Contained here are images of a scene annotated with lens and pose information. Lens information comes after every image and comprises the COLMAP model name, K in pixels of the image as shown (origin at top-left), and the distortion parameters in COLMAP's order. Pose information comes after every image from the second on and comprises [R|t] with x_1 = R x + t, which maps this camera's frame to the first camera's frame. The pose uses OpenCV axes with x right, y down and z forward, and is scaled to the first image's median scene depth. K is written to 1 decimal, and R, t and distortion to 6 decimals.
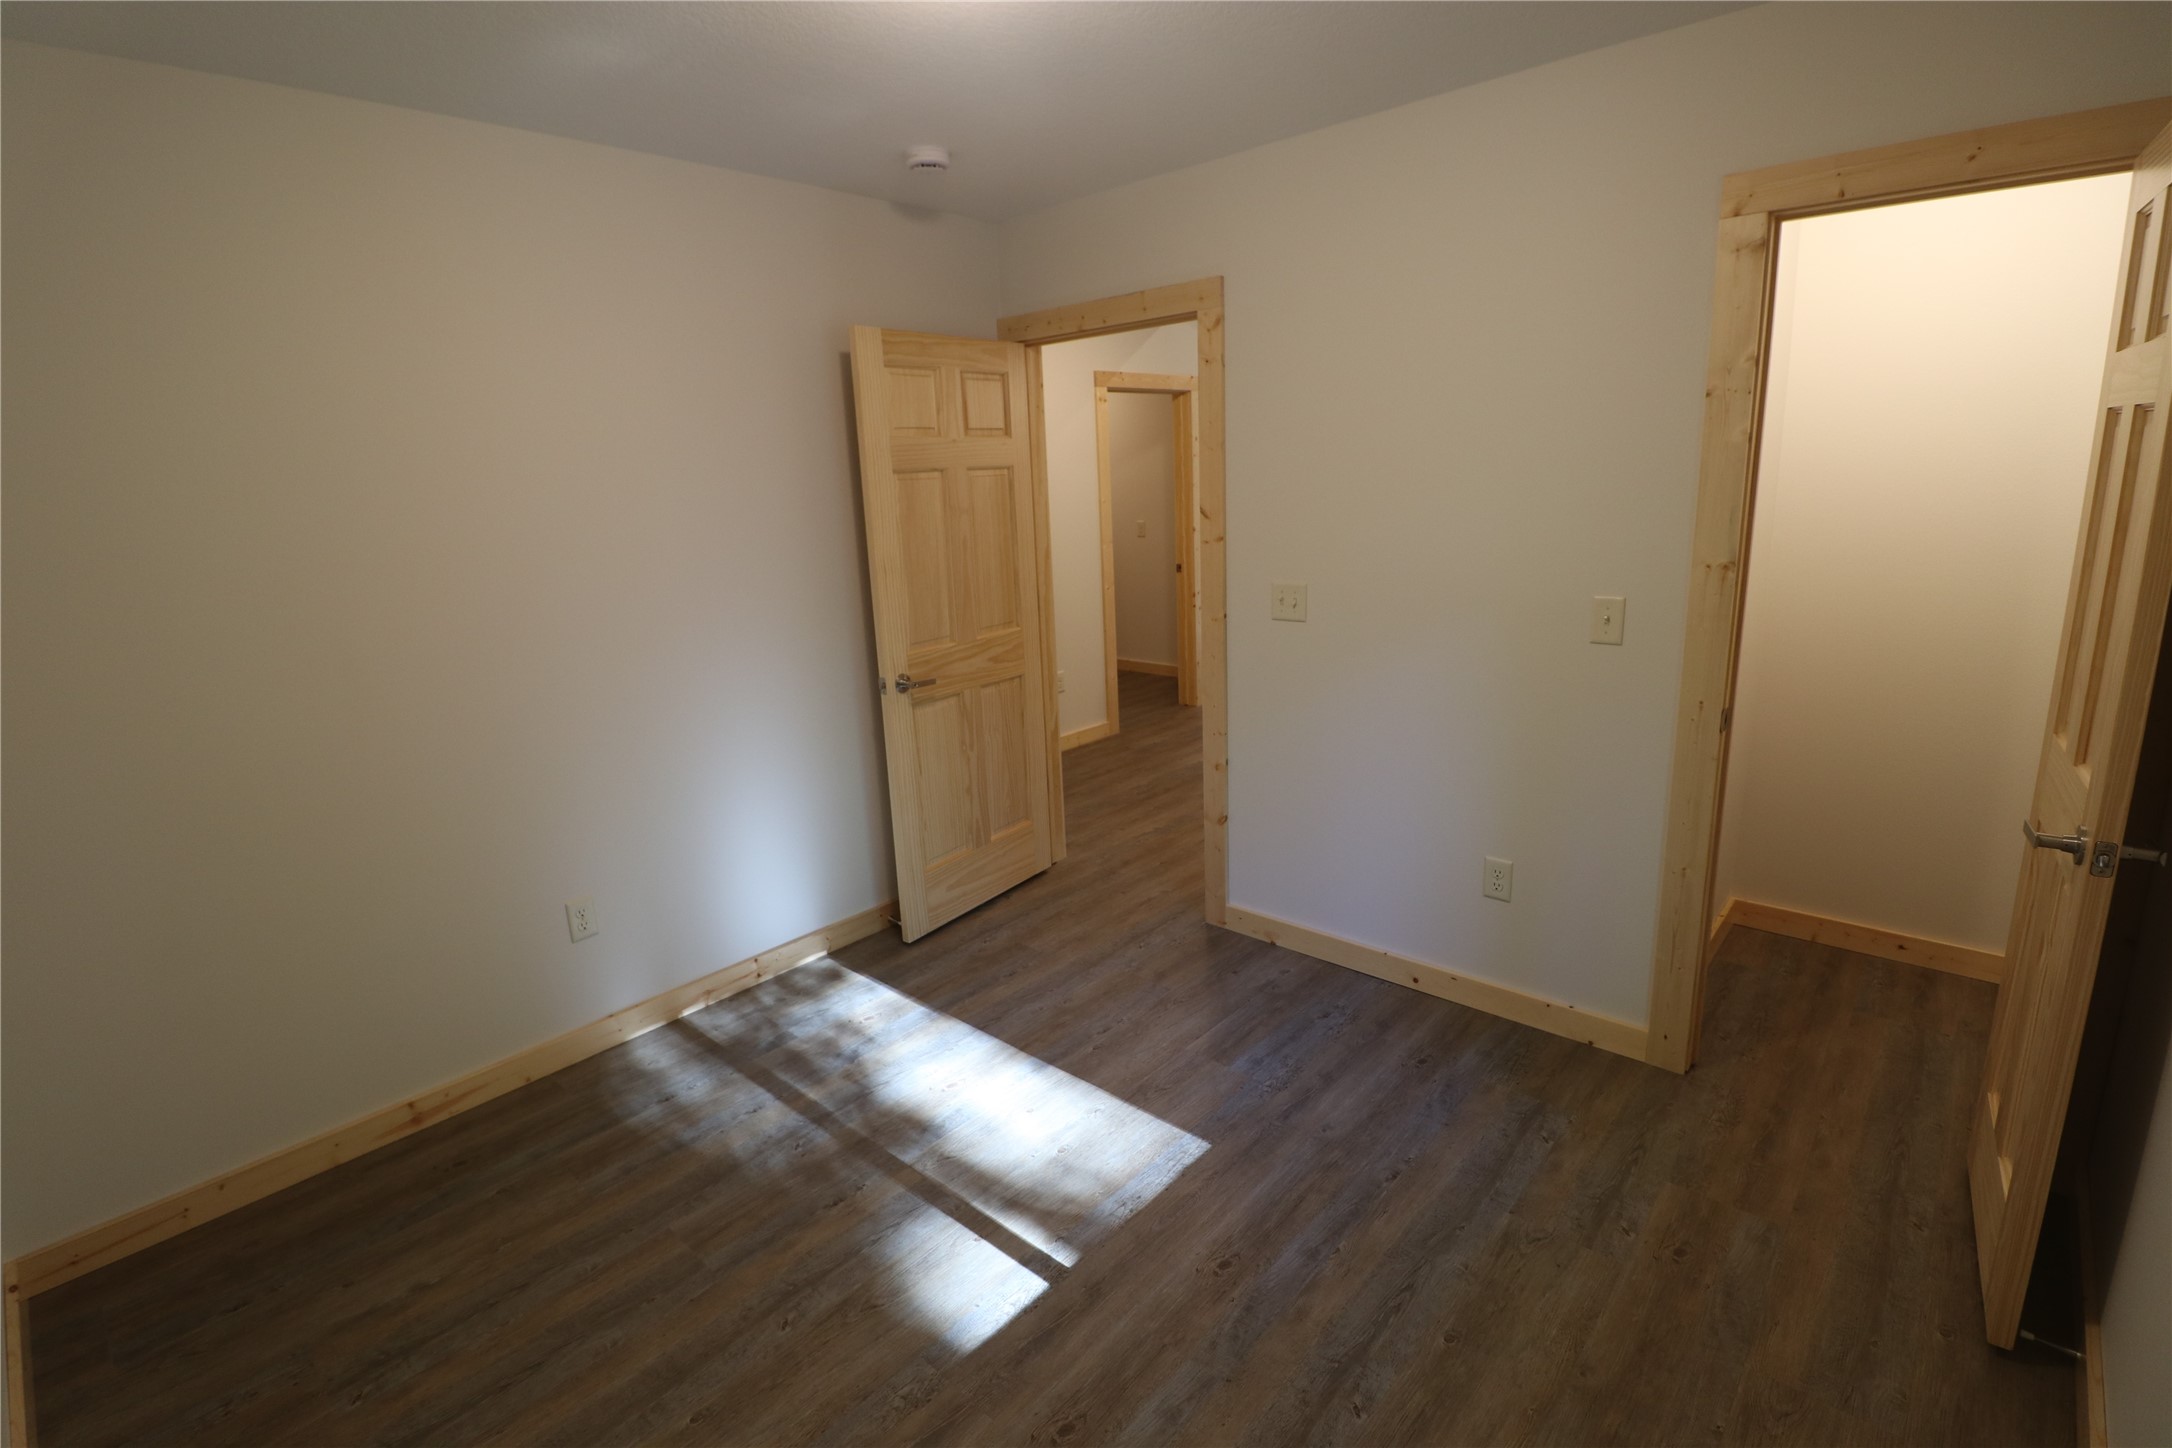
lens RADIAL K [[1005.1, 0, 1065.3], [0, 1005.1, 696.3], [0, 0, 1]] dist [-0.000821, -0.012976]
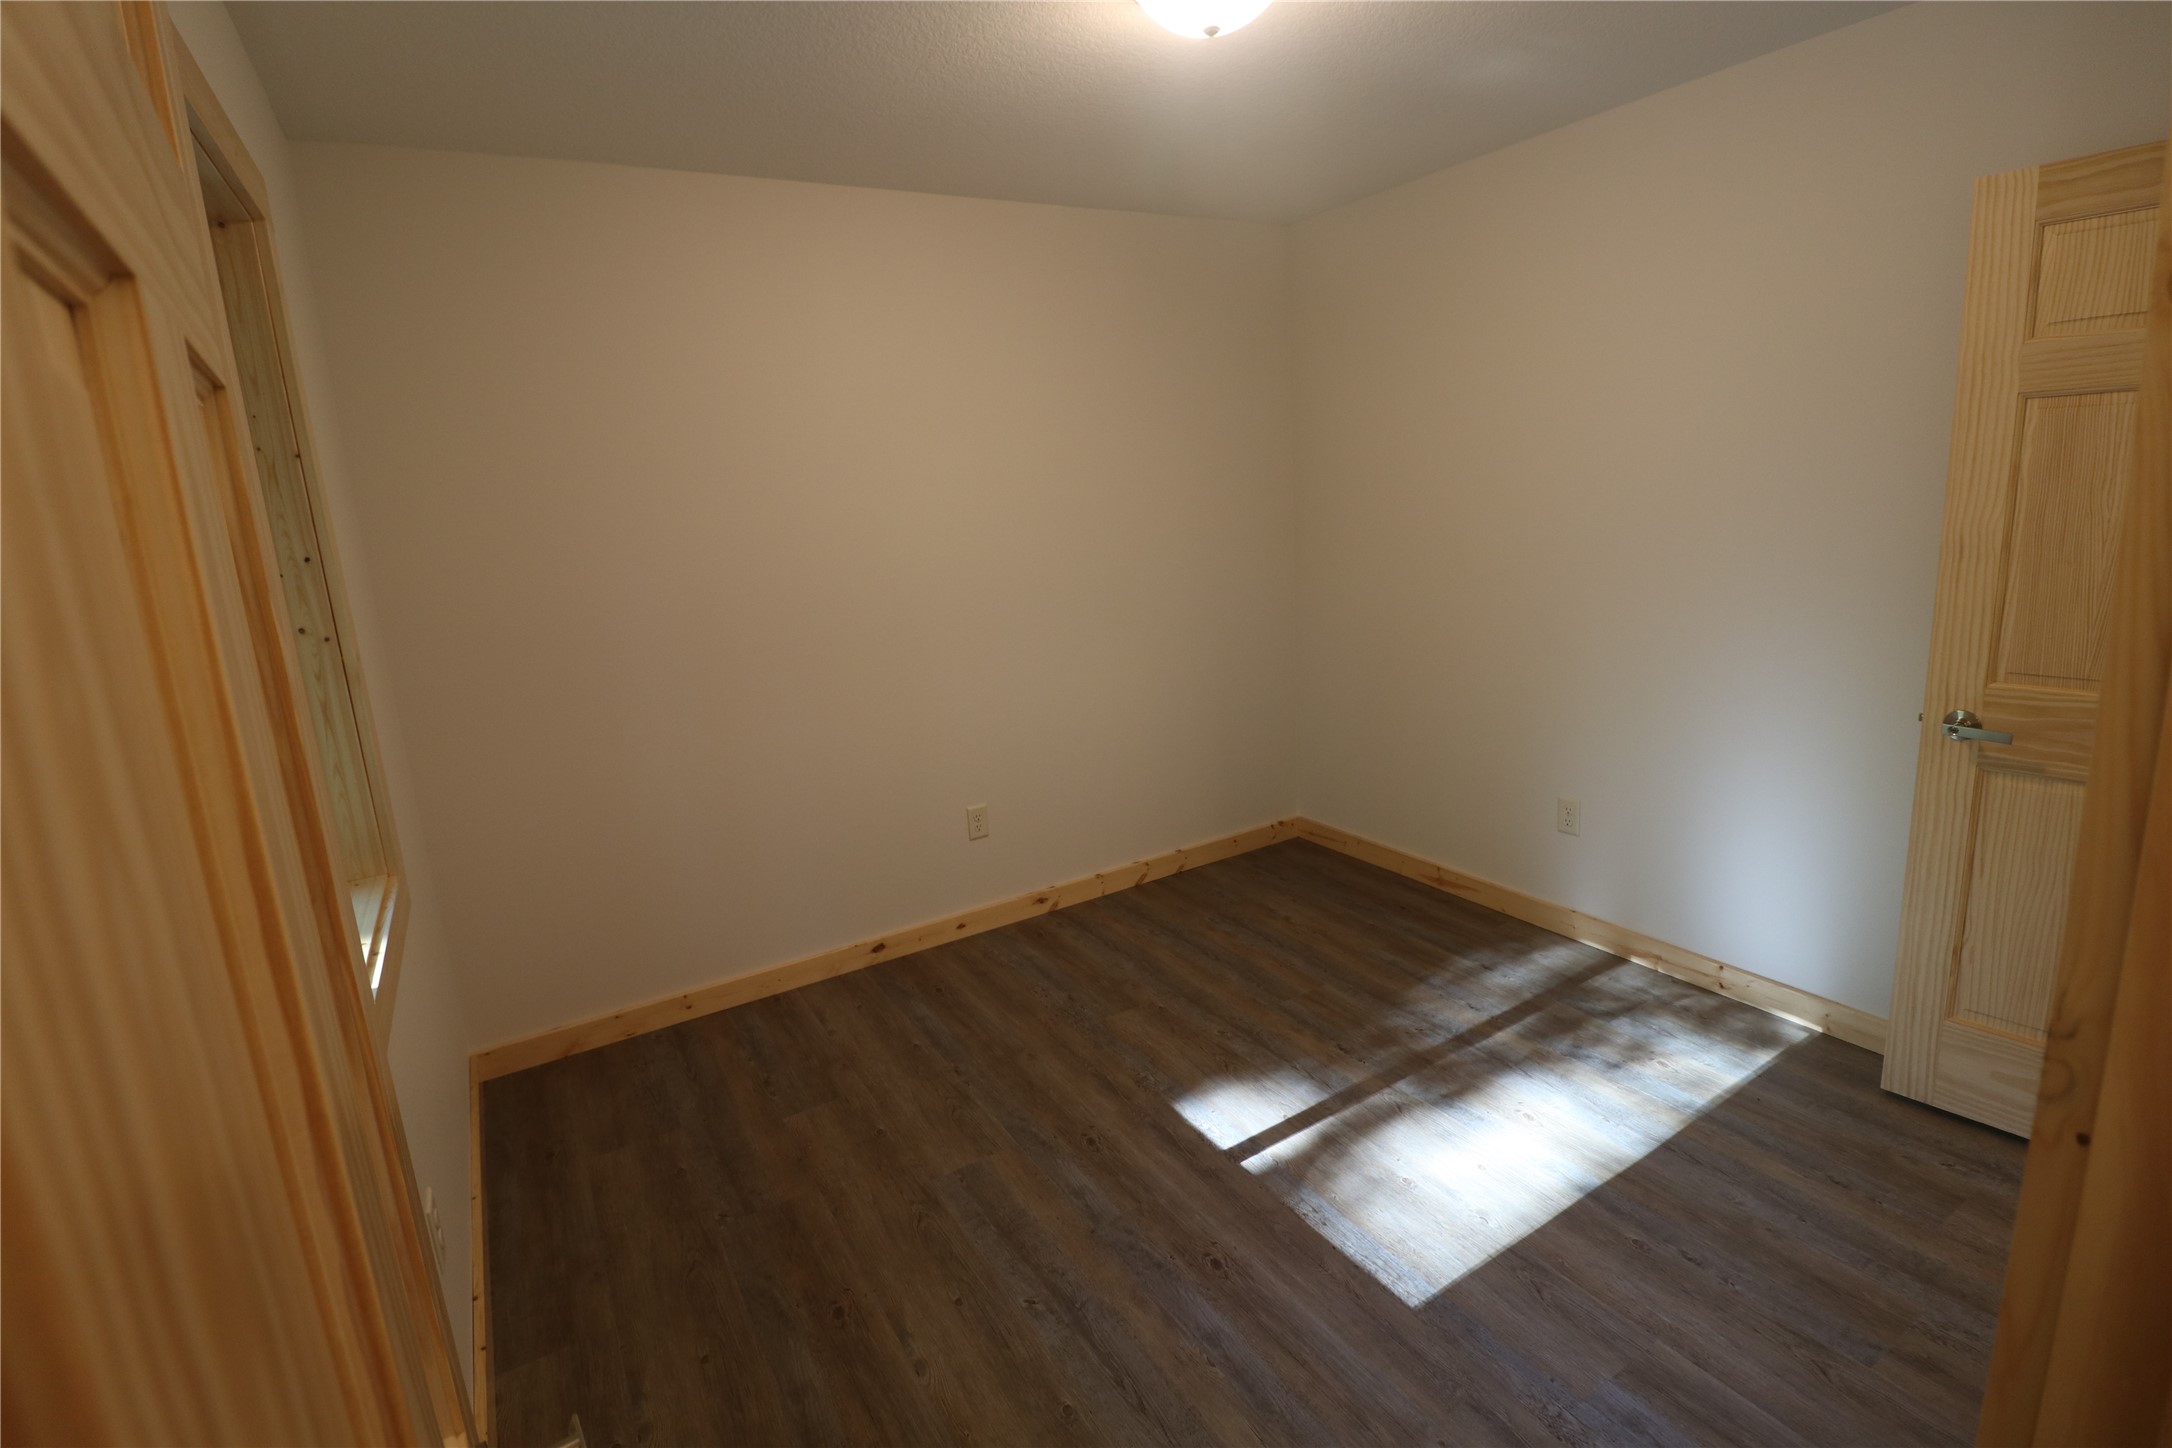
lens RADIAL K [[1005.1, 0, 1065.3], [0, 1005.1, 696.3], [0, 0, 1]] dist [-0.000821, -0.012976]
pose [[-0.284837, 0.255677, -0.923849, 0.817819], [-0.133268, 0.943851, 0.302301, -0.203938], [0.949267, 0.209226, -0.234770, 0.817930]]
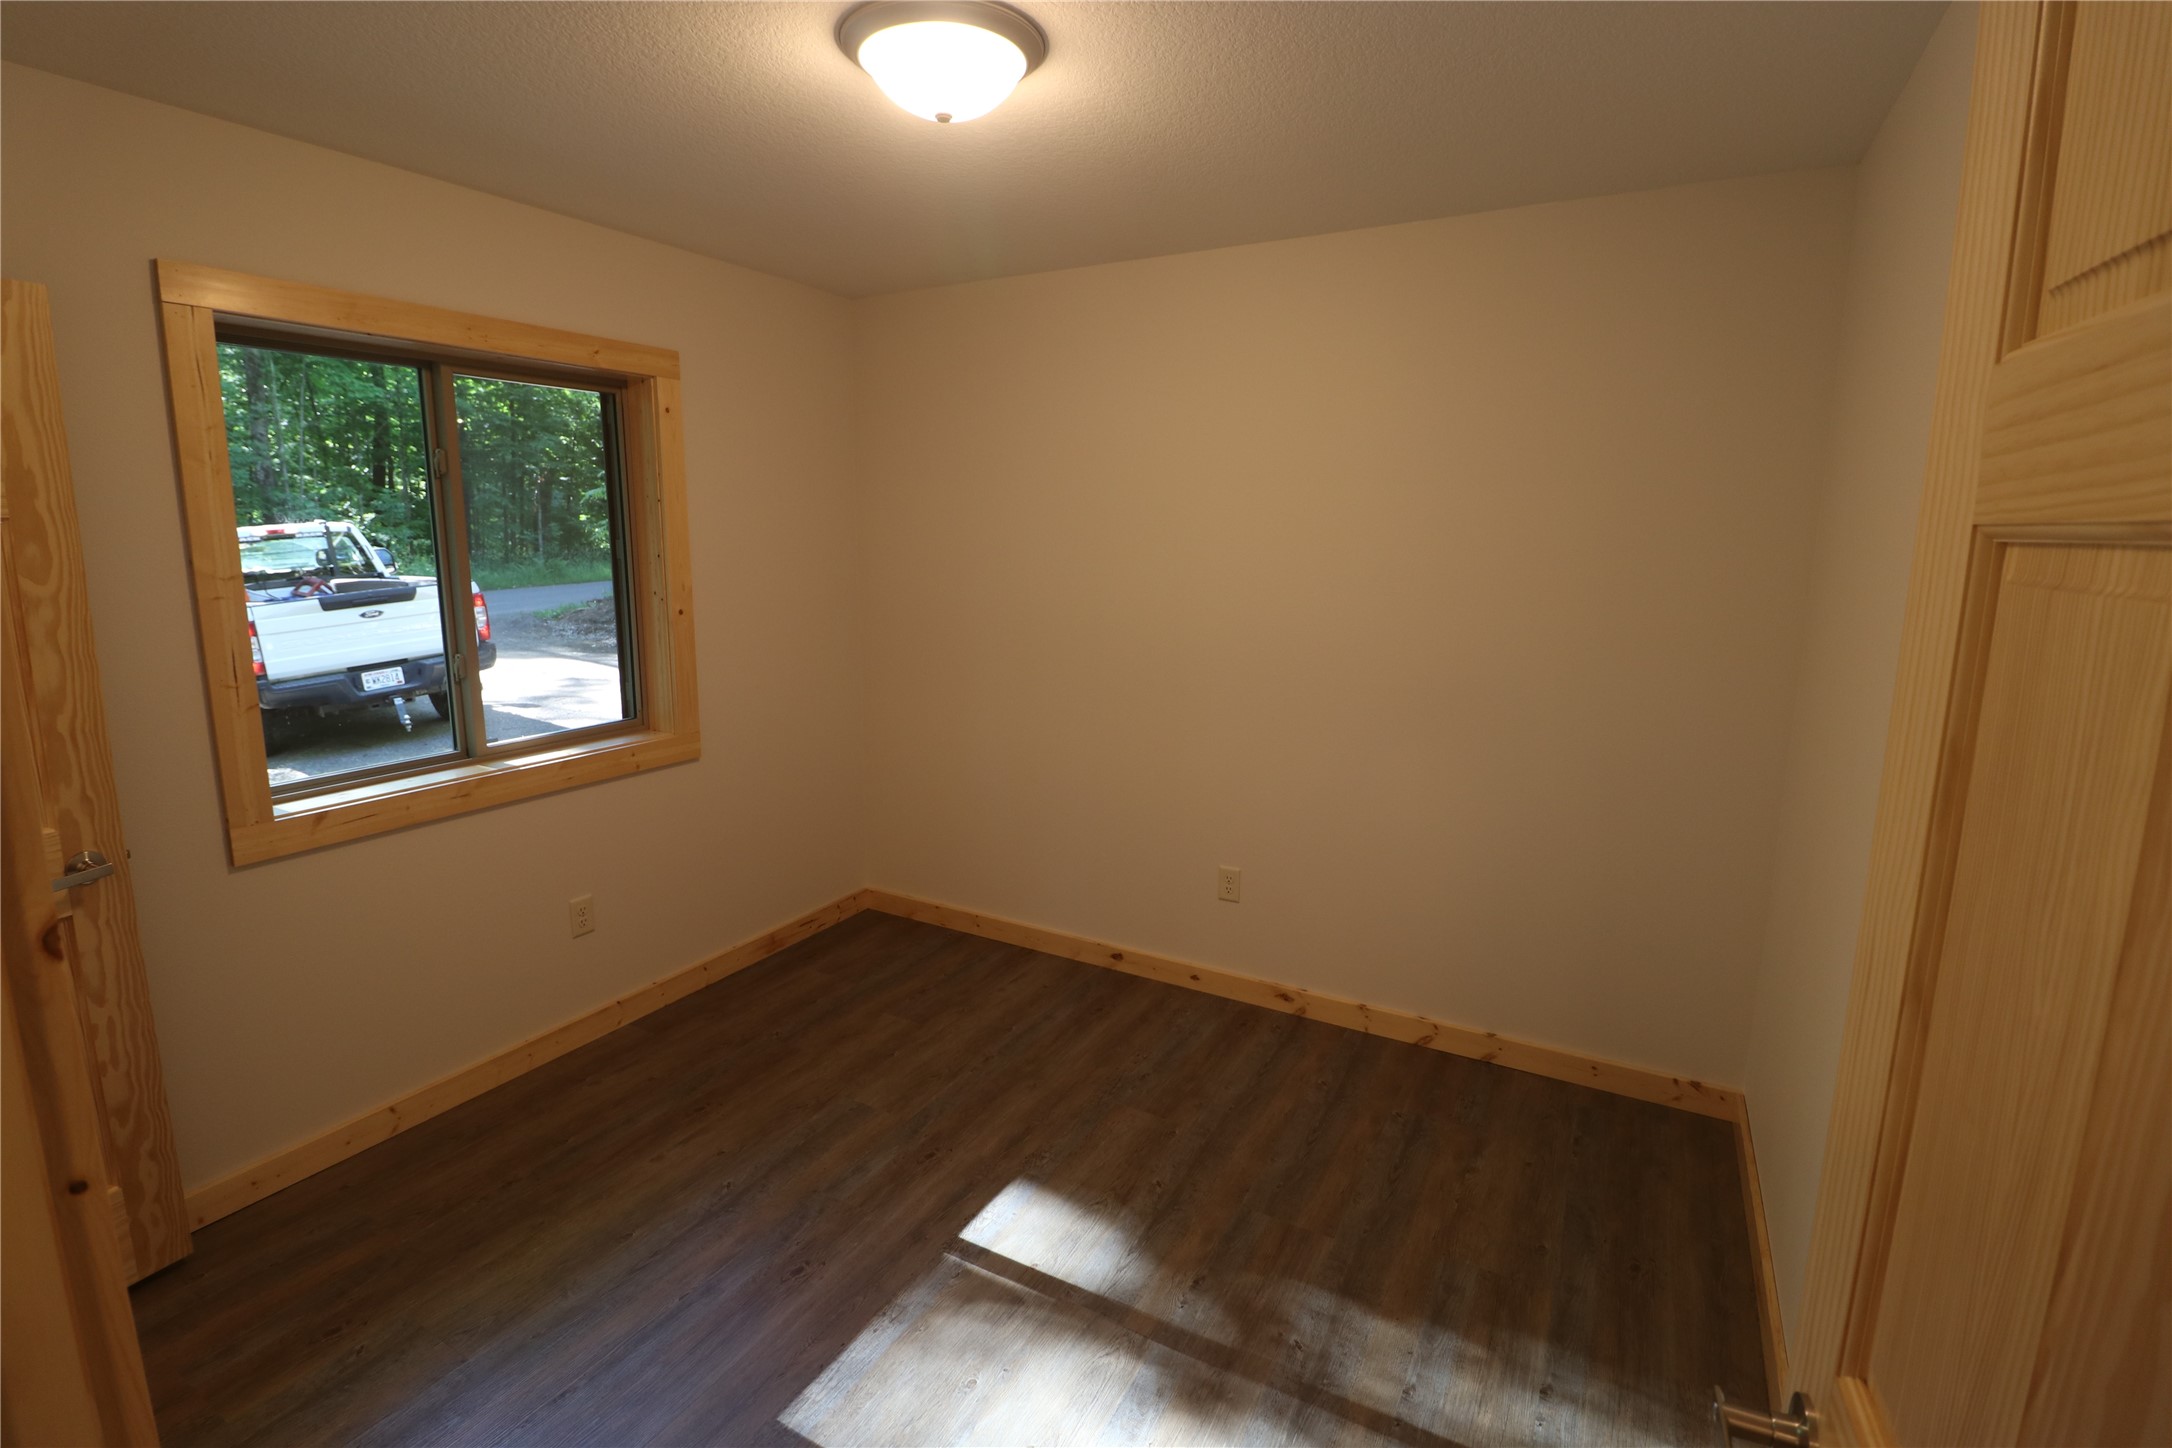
lens RADIAL K [[1005.1, 0, 1065.3], [0, 1005.1, 696.3], [0, 0, 1]] dist [-0.000821, -0.012976]
pose [[-0.973972, 0.073354, -0.214471, 0.053955], [-0.014461, 0.924151, 0.381755, -0.352159], [0.226207, 0.374920, -0.899036, 1.513386]]
